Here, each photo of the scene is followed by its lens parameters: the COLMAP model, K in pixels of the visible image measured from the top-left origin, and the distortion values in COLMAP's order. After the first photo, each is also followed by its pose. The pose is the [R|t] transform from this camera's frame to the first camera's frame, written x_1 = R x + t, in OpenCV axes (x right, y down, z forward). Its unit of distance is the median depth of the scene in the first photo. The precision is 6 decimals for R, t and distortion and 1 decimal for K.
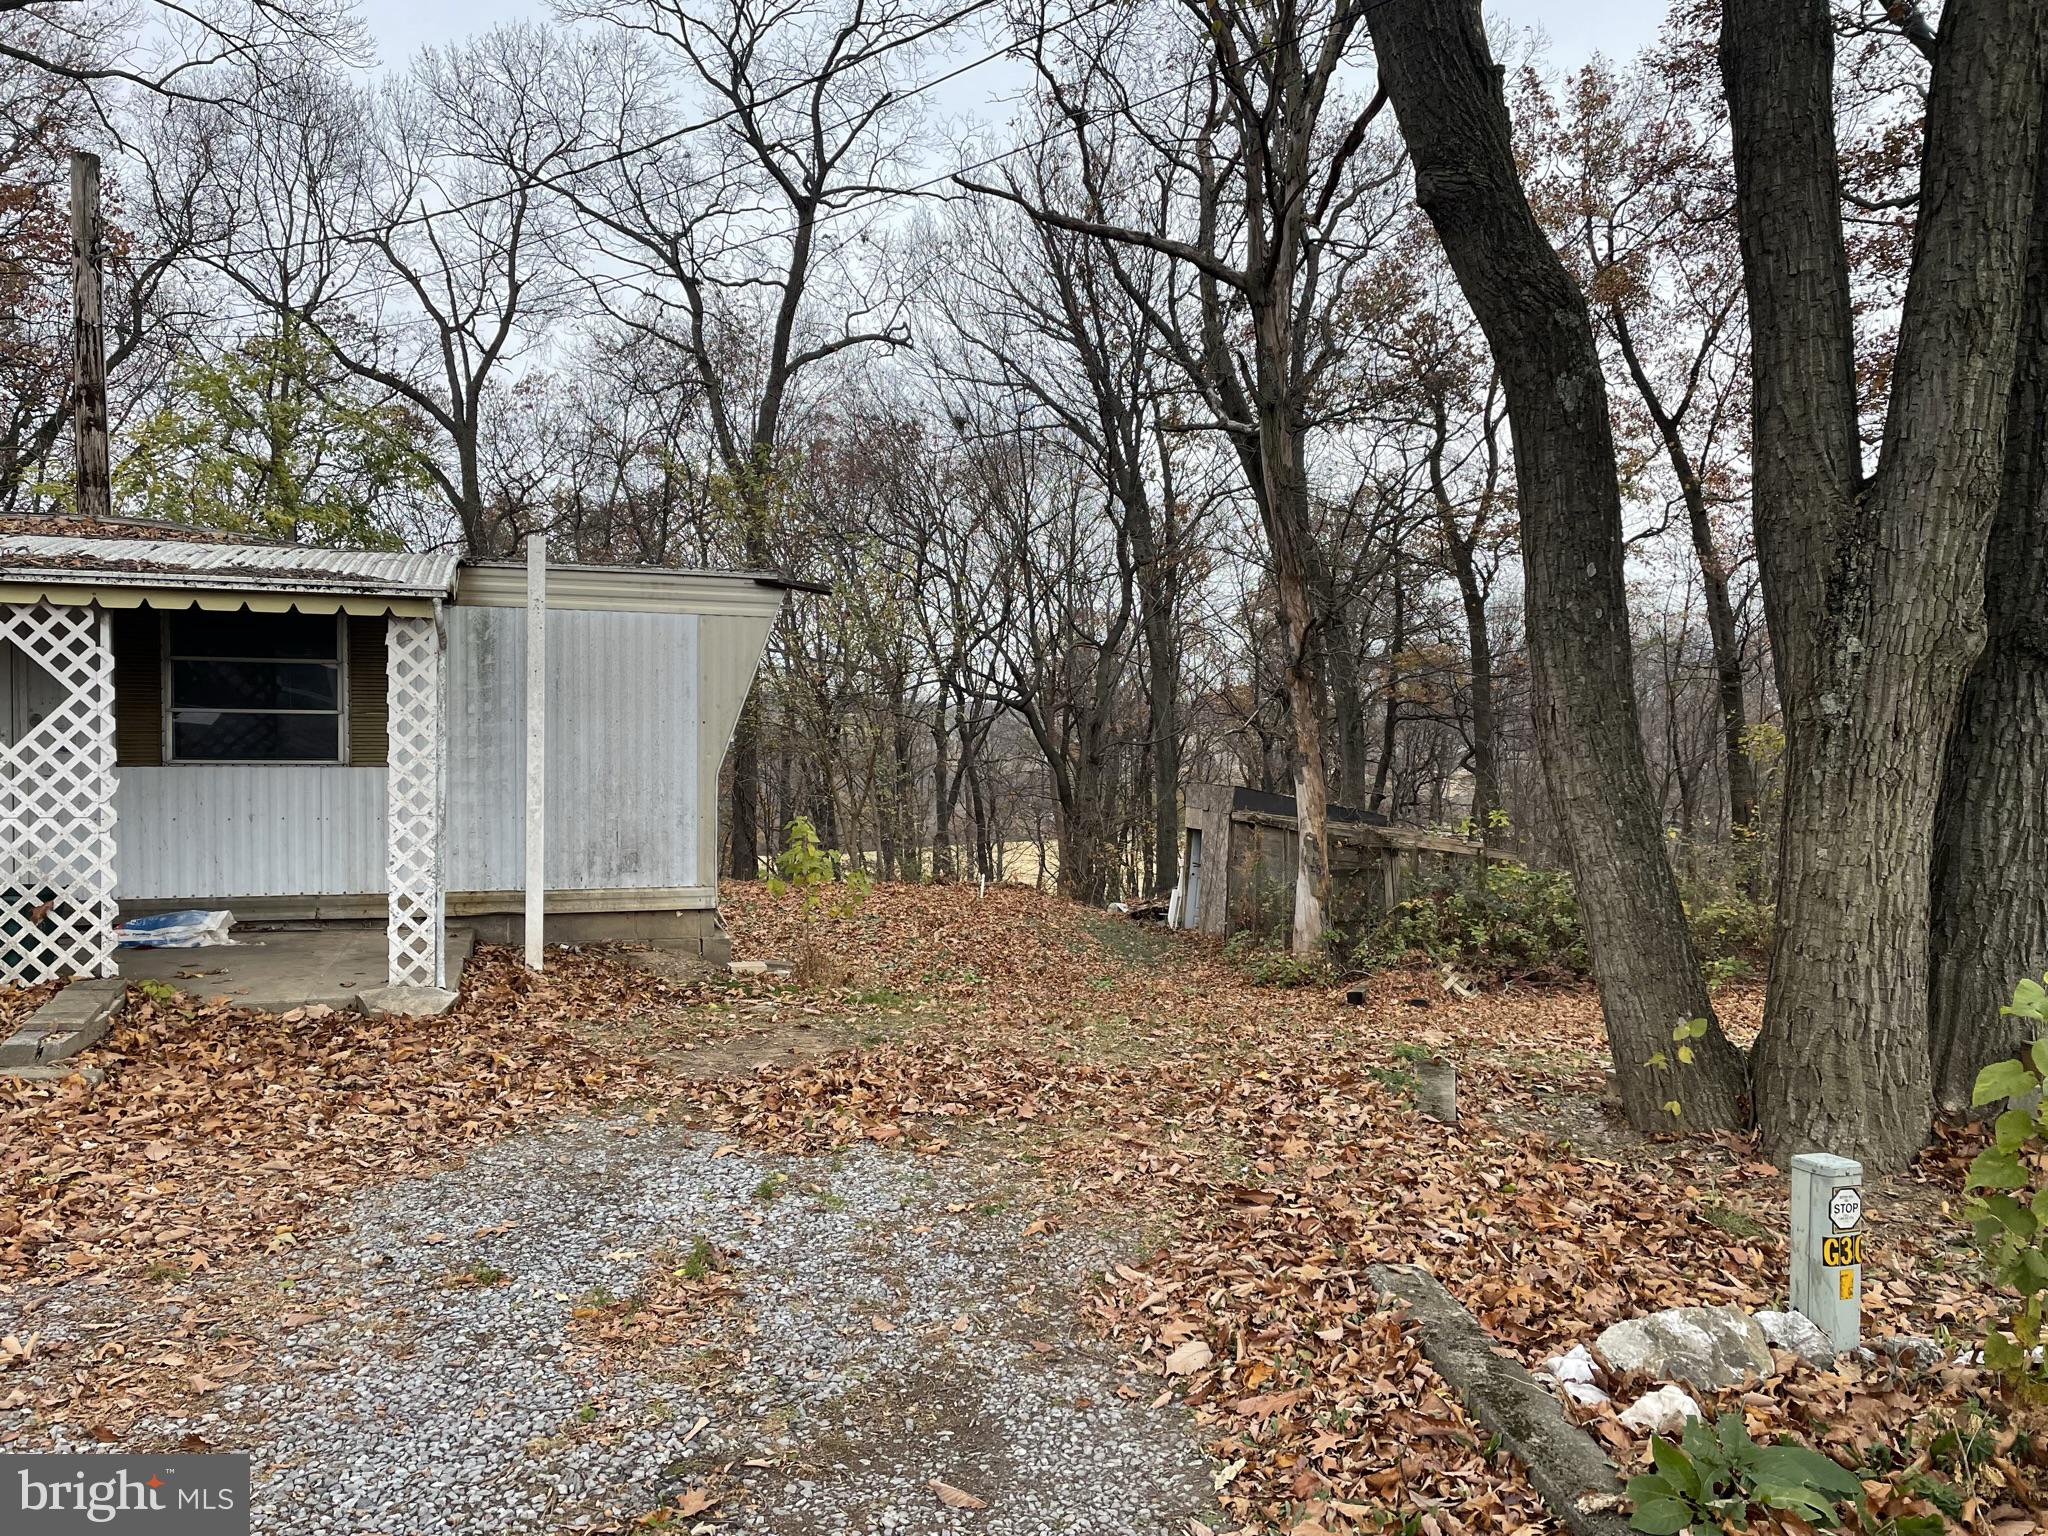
lens RADIAL K [[1548.8, 0, 1028.4], [0, 1548.8, 771.1], [0, 0, 1]] dist [0.039374, -0.009854]
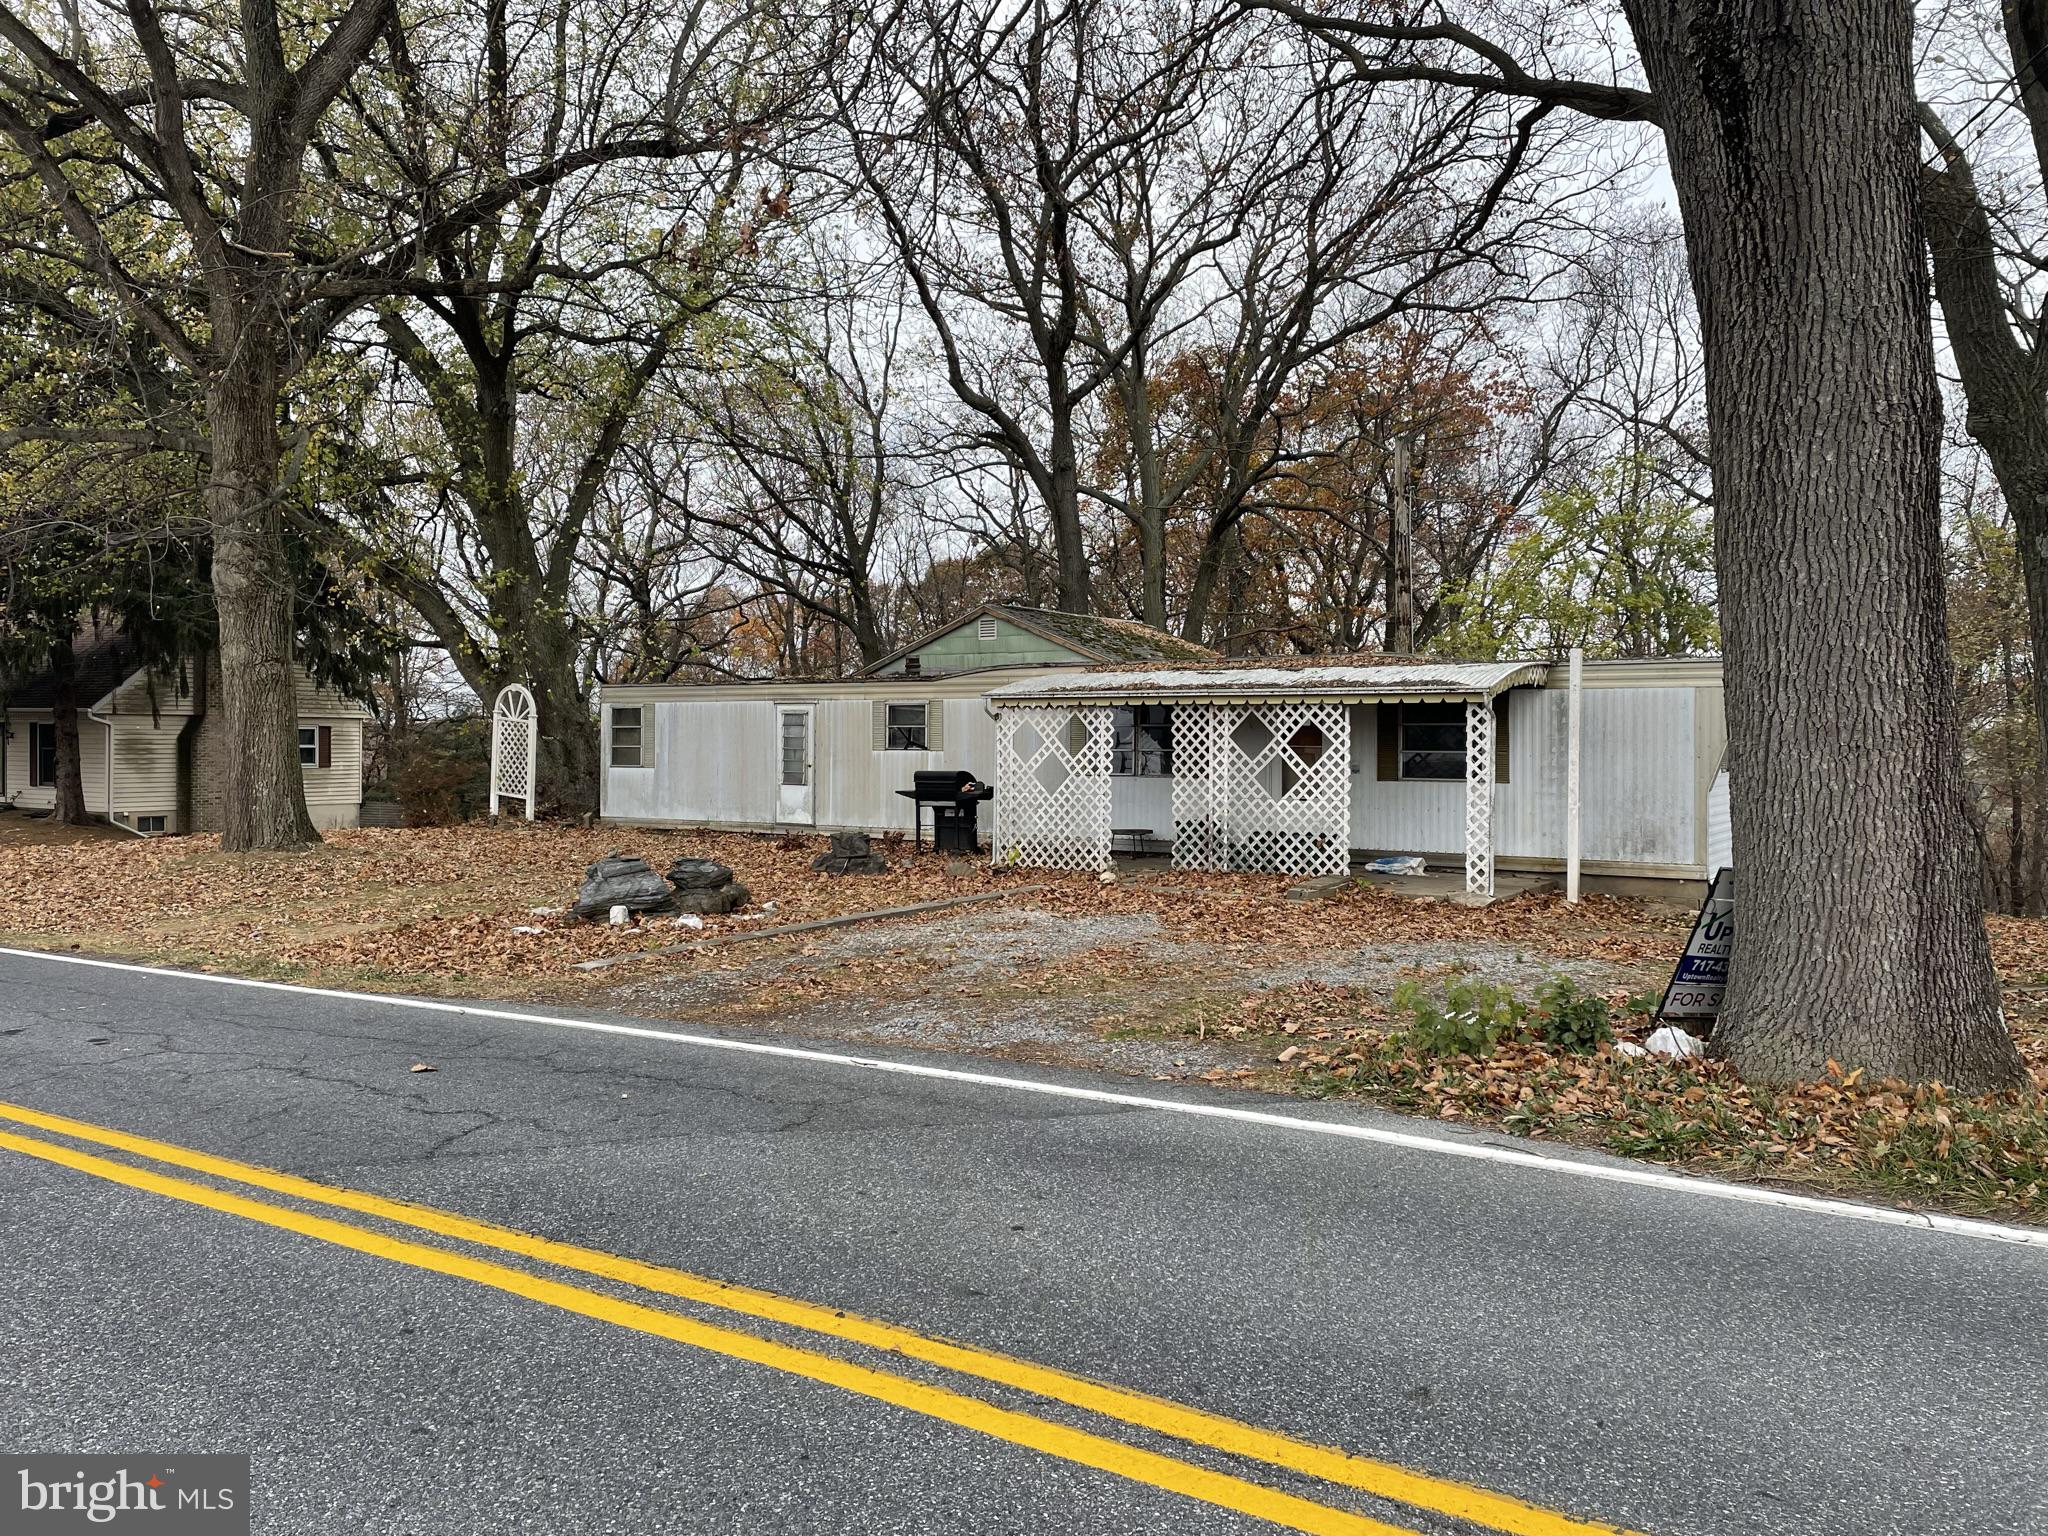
lens RADIAL K [[1548.8, 0, 1022.8], [0, 1548.8, 760.7], [0, 0, 1]] dist [0.039374, -0.009854]
pose [[0.637484, -0.001376, -0.770462, 0.767379], [-0.026492, 0.999368, -0.023705, 0.036467], [0.770008, 0.035523, 0.637045, -0.696370]]
